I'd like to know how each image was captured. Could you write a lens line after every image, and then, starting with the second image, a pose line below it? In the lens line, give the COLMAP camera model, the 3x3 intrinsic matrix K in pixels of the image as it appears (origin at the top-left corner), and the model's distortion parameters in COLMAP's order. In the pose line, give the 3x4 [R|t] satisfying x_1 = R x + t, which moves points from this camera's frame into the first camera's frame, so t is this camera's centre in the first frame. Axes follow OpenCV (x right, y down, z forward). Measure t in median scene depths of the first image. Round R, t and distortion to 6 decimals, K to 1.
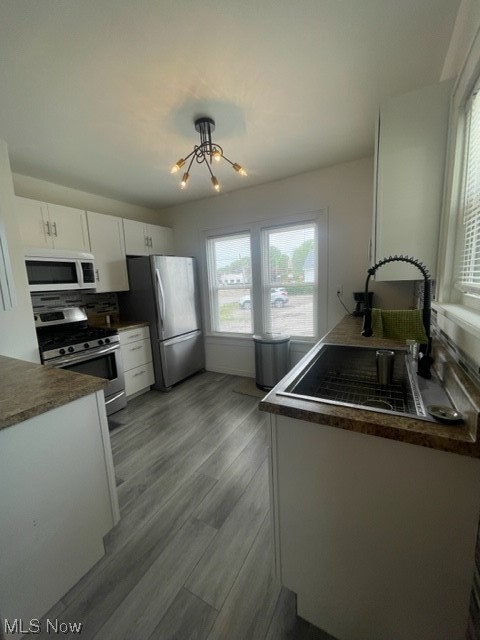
lens RADIAL K [[257.7, 0, 234.1], [0, 257.7, 318.7], [0, 0, 1]] dist [-0.004037, 0.001766]
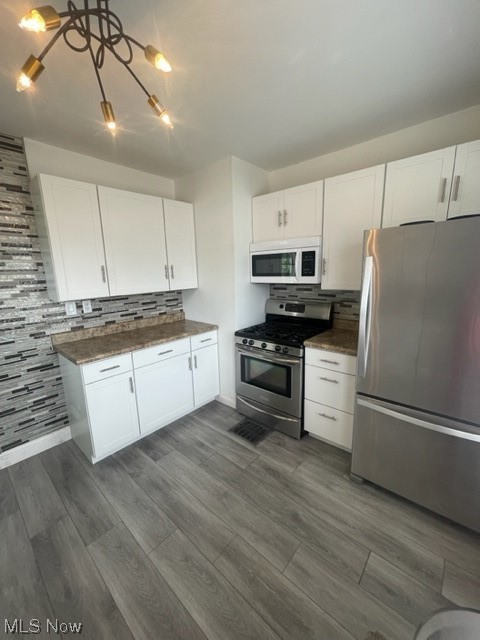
lens RADIAL K [[257.7, 0, 238.5], [0, 257.7, 317.3], [0, 0, 1]] dist [-0.004037, 0.001766]
pose [[-0.196567, 0.236172, -0.951622, 0.301092], [-0.108871, 0.959298, 0.260565, -0.219101], [0.974427, 0.154823, -0.162854, 1.012762]]
